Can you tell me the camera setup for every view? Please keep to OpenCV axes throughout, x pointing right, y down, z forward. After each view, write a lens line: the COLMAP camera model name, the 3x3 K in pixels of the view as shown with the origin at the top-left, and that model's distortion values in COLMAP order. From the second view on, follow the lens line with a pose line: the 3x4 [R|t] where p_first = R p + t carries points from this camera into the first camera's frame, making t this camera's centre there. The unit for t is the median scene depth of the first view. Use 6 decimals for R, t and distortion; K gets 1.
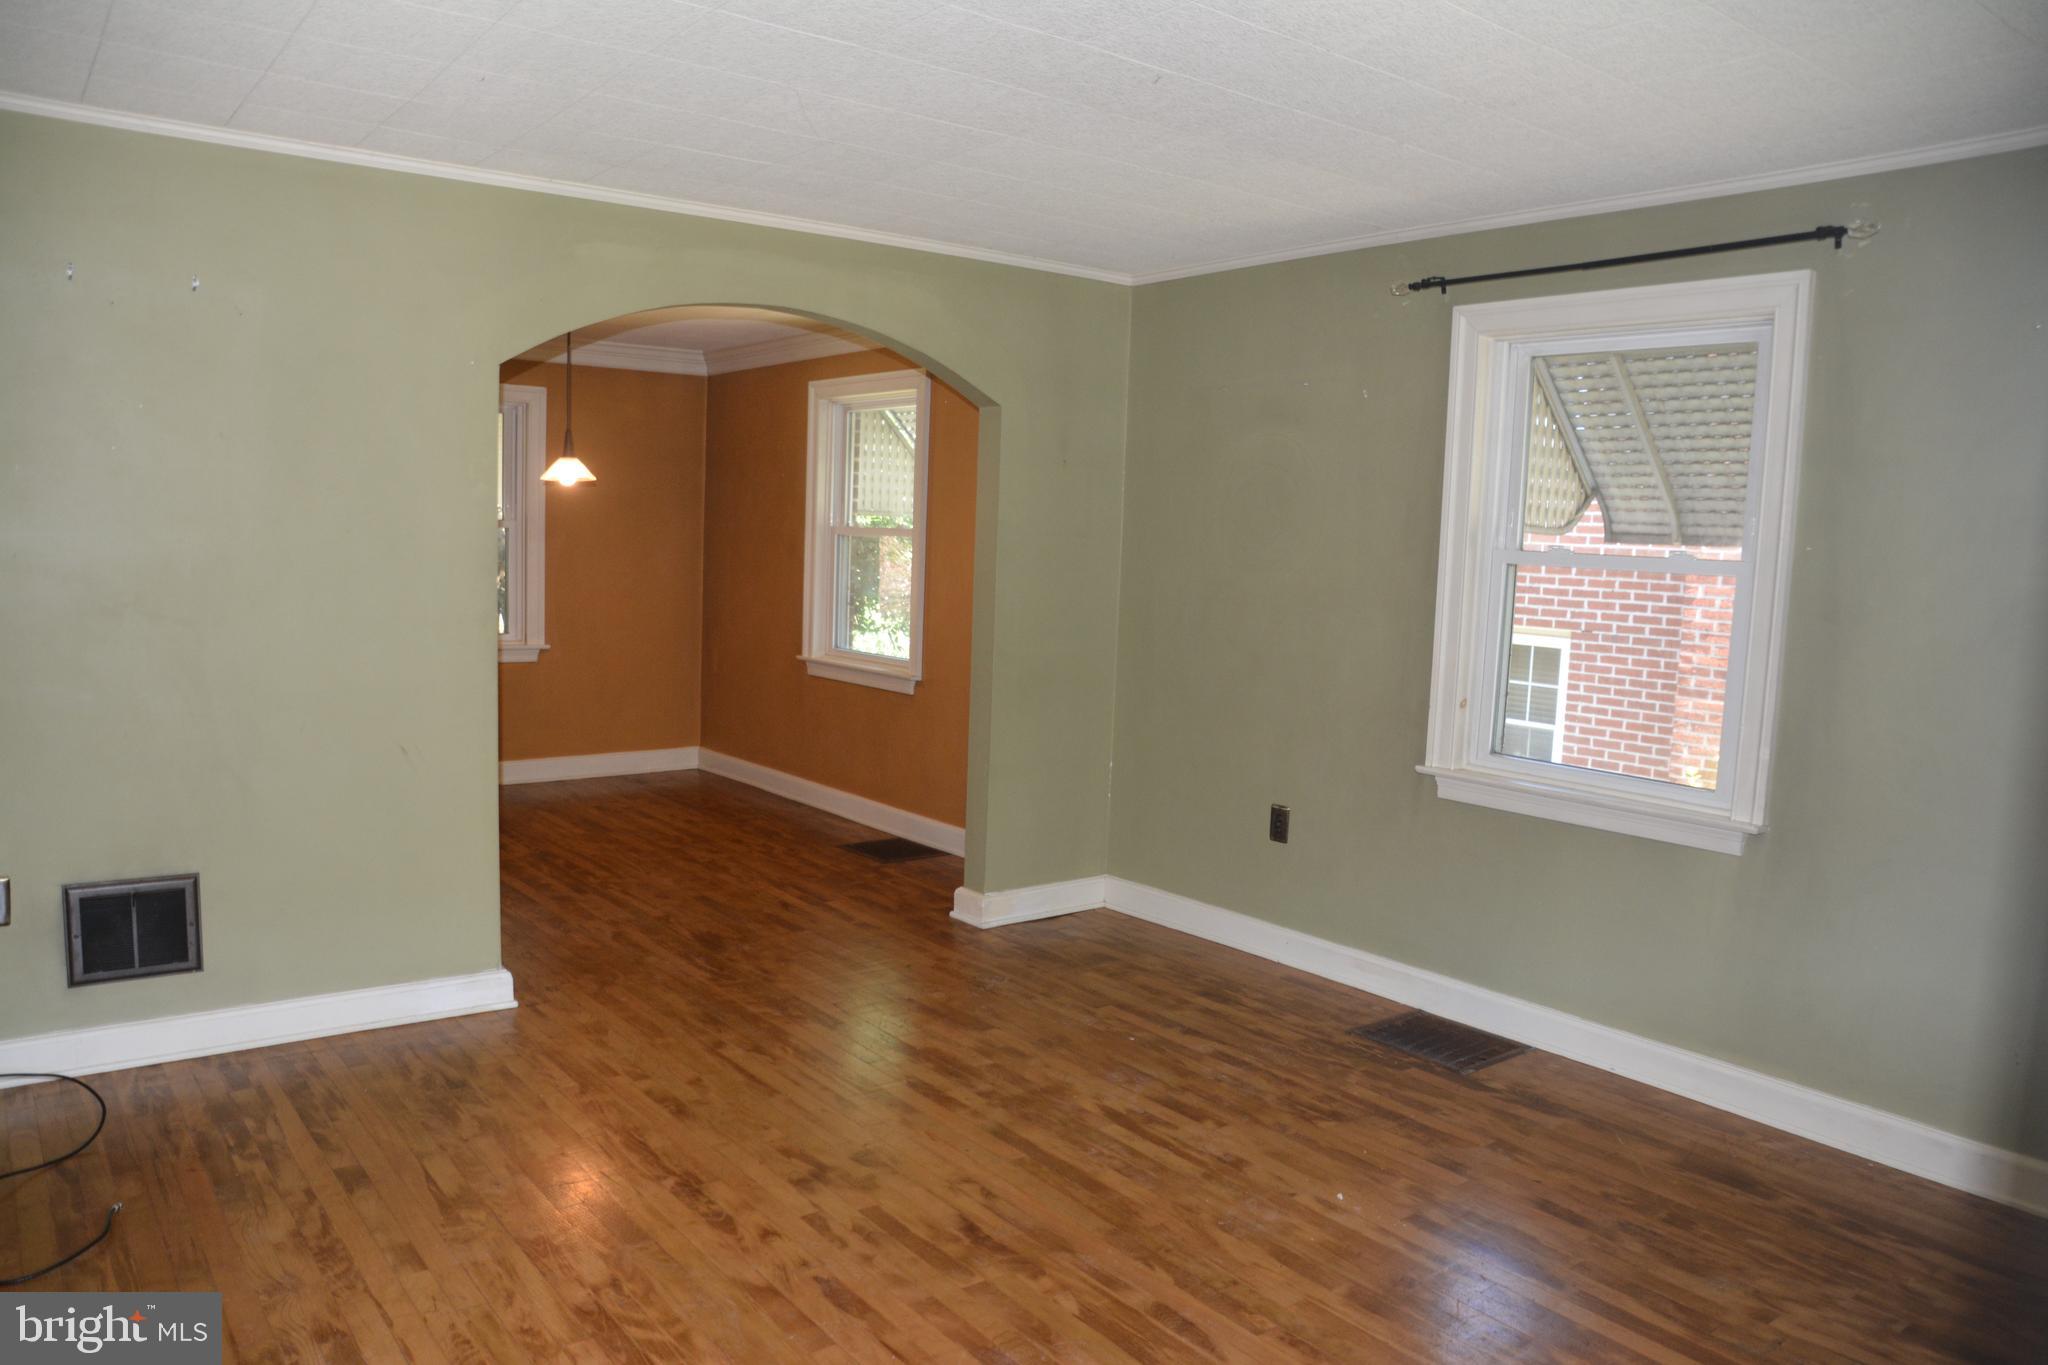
lens RADIAL K [[1431.8, 0, 996.5], [0, 1431.8, 737.1], [0, 0, 1]] dist [-0.132568, 0.077292]
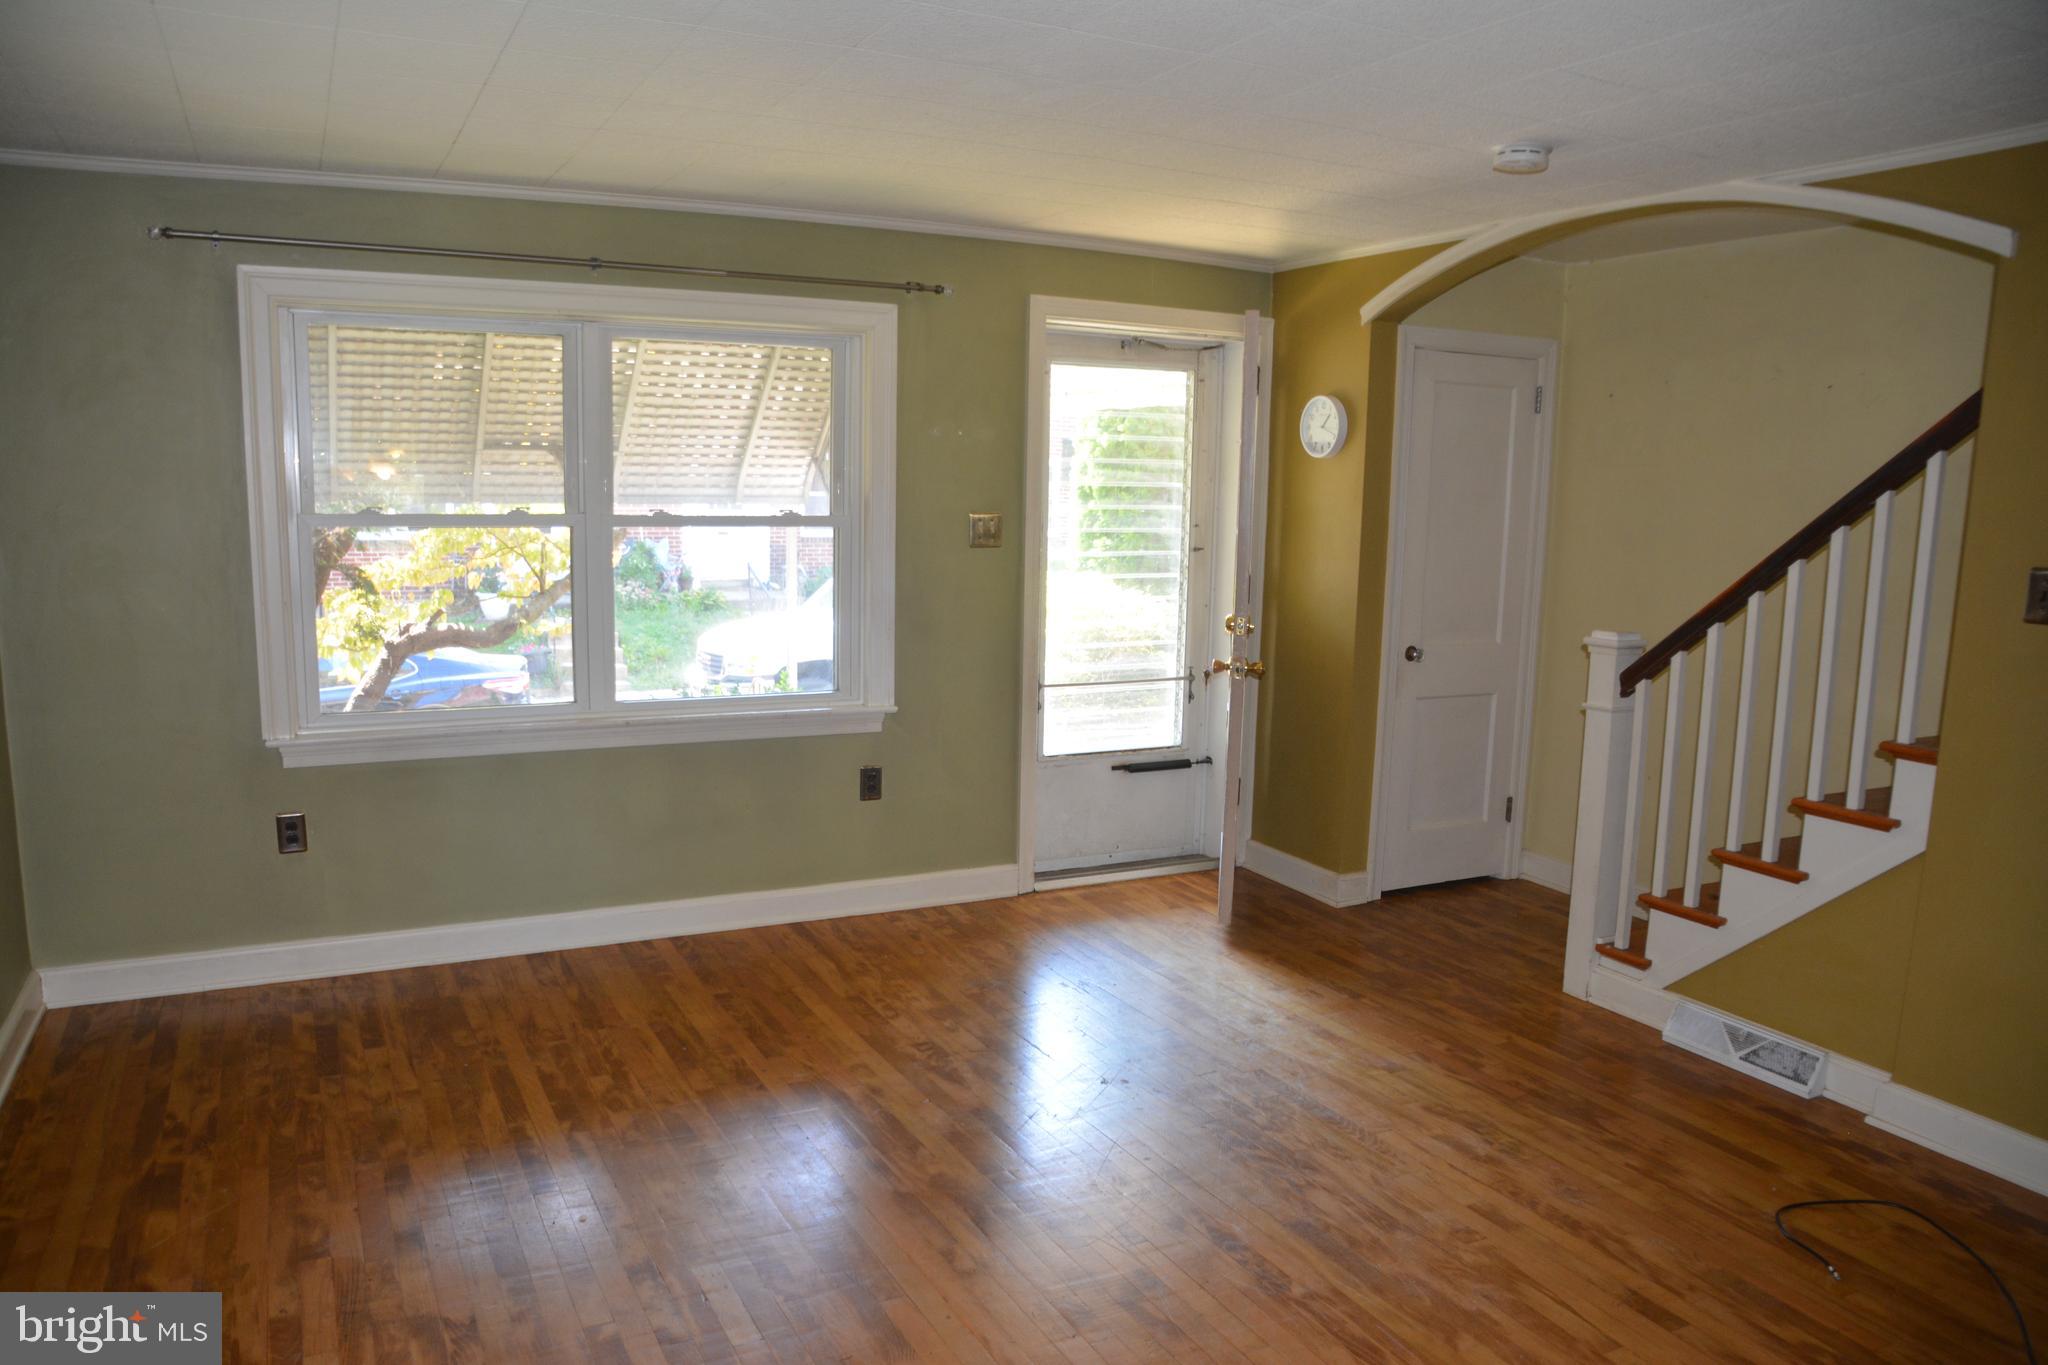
lens RADIAL K [[1428.1, 0, 990.9], [0, 1428.1, 728.0], [0, 0, 1]] dist [-0.139870, 0.083262]
pose [[-0.980758, -0.084787, 0.175854, -0.152014], [-0.026973, 0.950979, 0.308077, -0.265034], [-0.193354, 0.297406, -0.934967, 1.598266]]
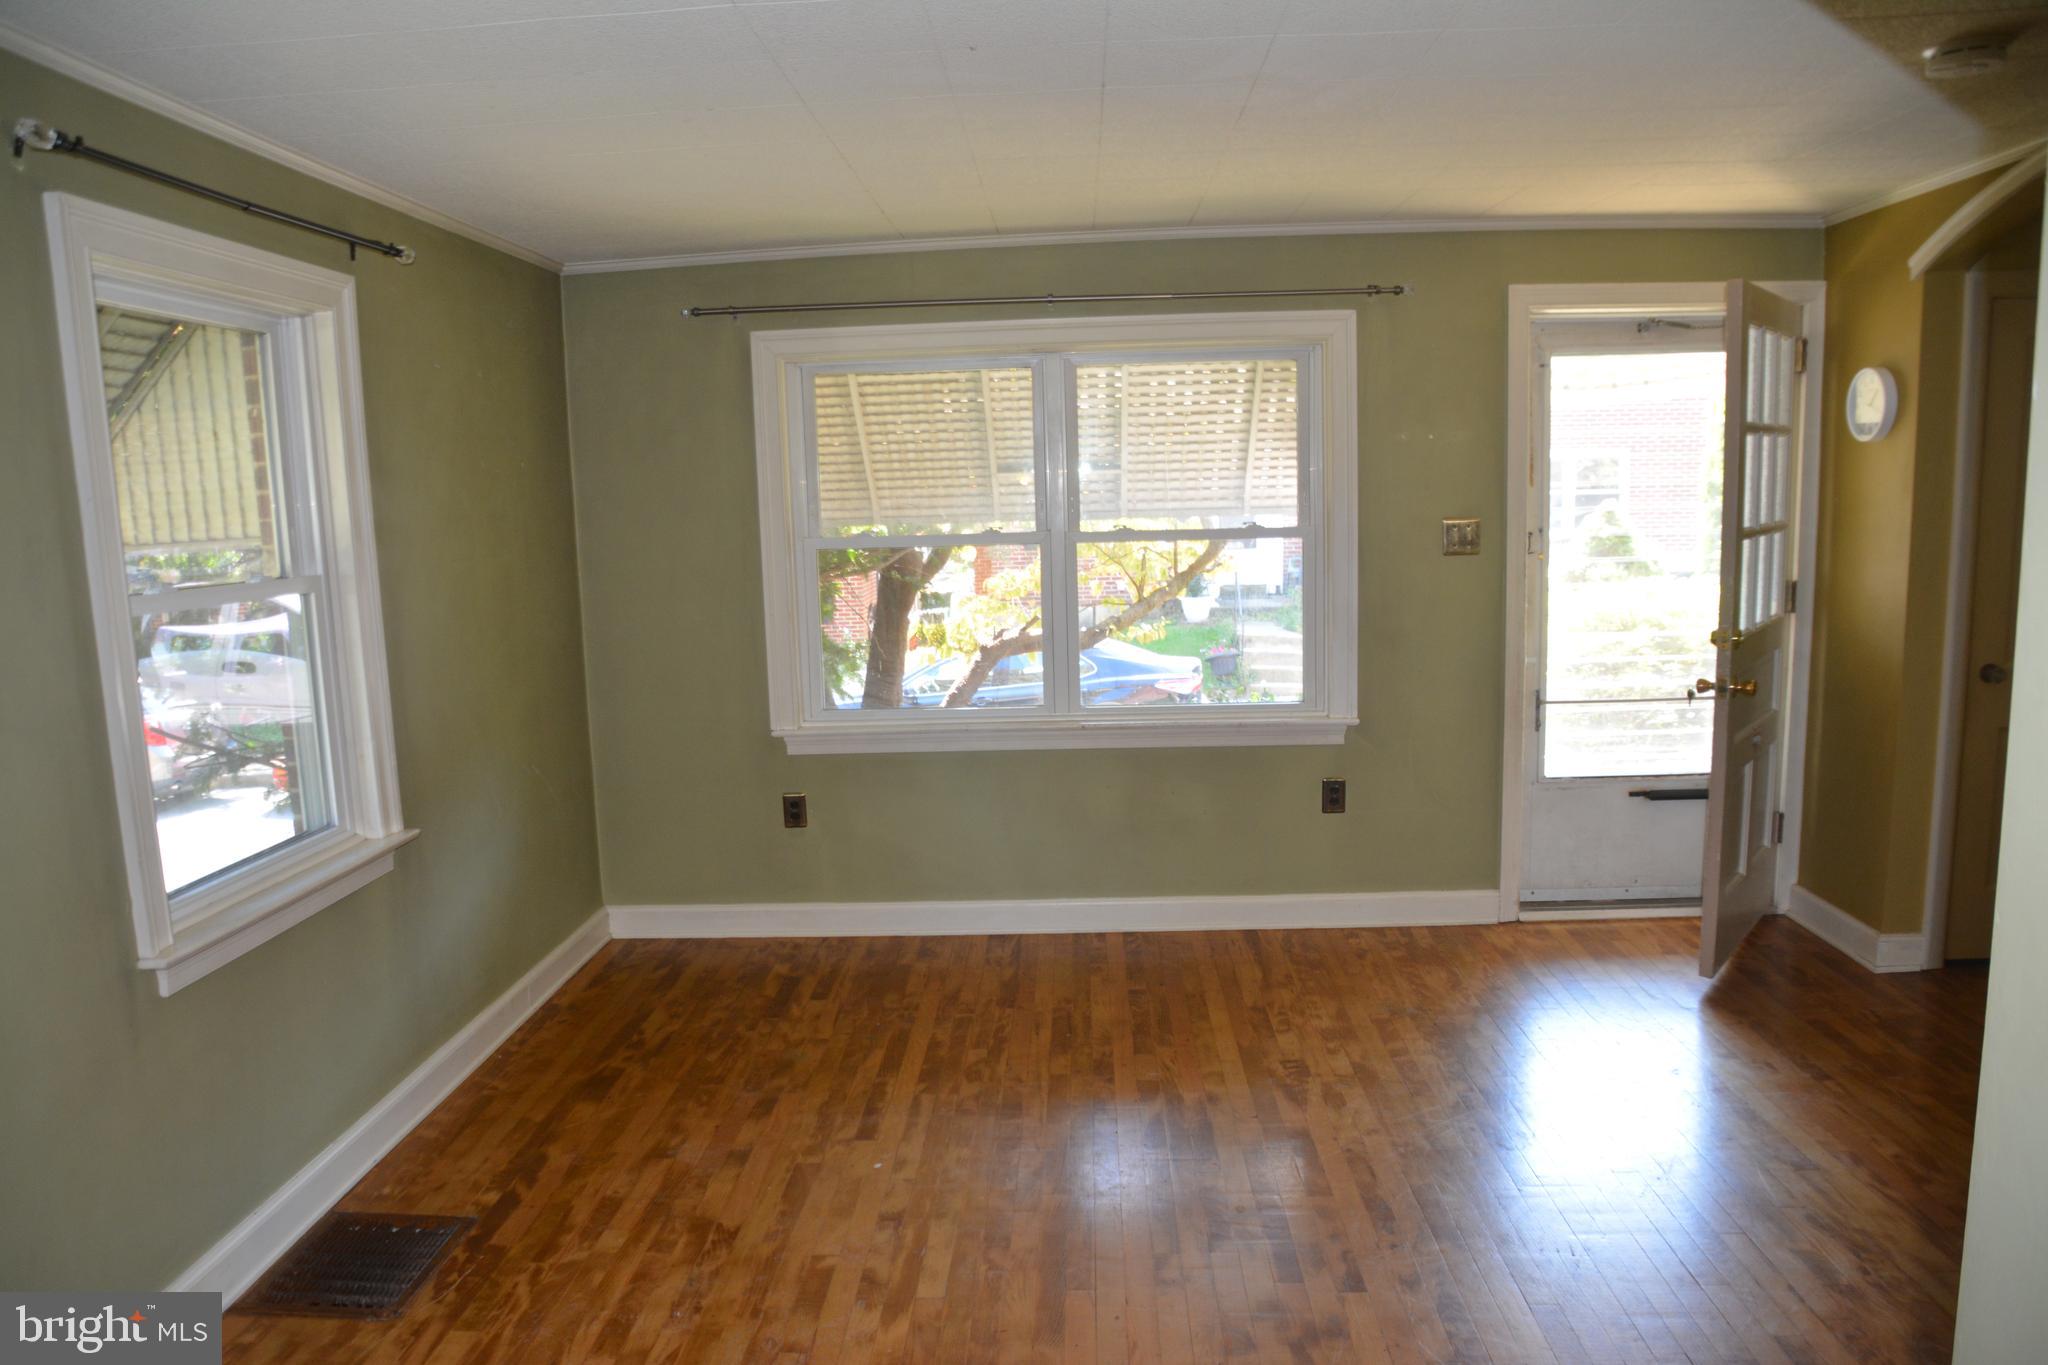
lens RADIAL K [[1432.1, 0, 999.4], [0, 1432.1, 710.7], [0, 0, 1]] dist [-0.134017, 0.072778]
pose [[-0.761303, -0.108885, 0.639189, -0.438409], [0.095582, 0.956183, 0.276728, -0.270149], [-0.641313, 0.271769, -0.717537, 1.494085]]
